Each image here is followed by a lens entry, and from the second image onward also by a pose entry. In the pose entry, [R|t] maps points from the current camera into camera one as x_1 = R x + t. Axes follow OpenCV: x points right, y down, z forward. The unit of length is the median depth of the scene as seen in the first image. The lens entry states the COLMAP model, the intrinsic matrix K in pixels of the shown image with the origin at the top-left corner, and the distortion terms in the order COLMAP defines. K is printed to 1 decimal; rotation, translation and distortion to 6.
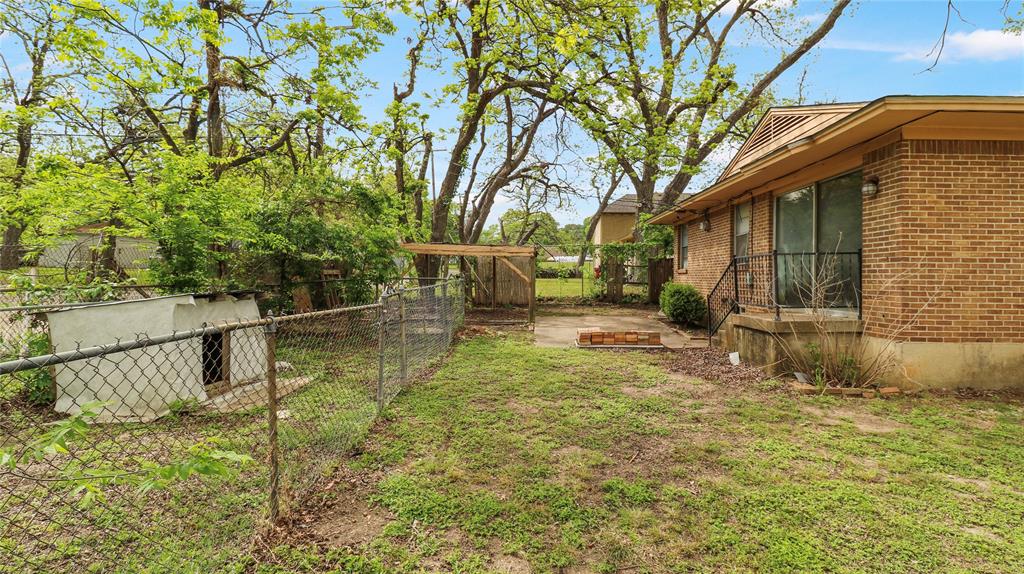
lens RADIAL K [[468.5, 0, 515.9], [0, 468.5, 276.8], [0, 0, 1]] dist [-0.002001, -0.011586]
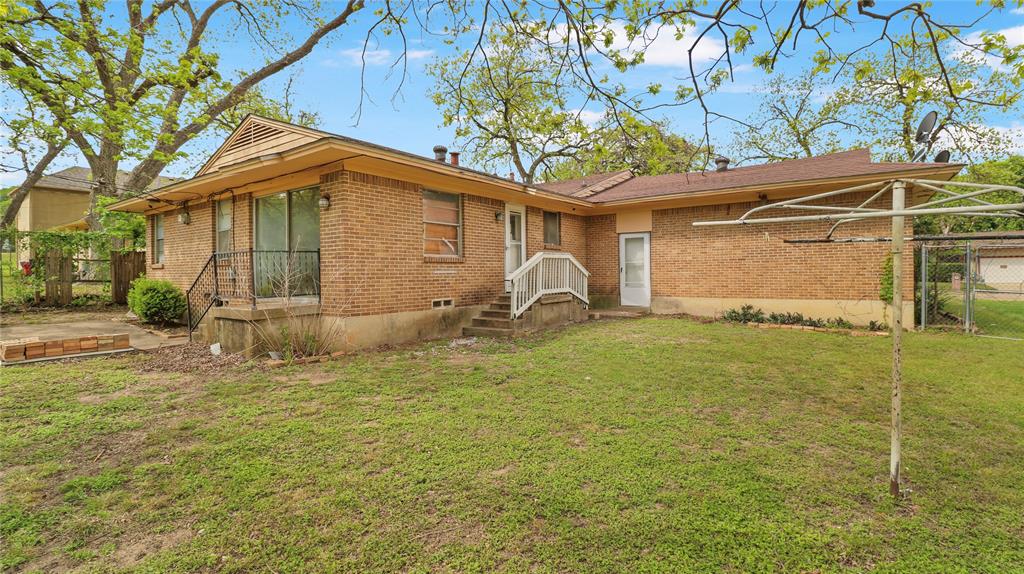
lens RADIAL K [[468.5, 0, 515.9], [0, 468.5, 276.8], [0, 0, 1]] dist [-0.002001, -0.011586]
pose [[0.546895, -0.021537, 0.836924, -0.036521], [0.011443, 0.999768, 0.018250, 0.000086], [-0.837123, -0.000404, 0.547014, -0.130563]]
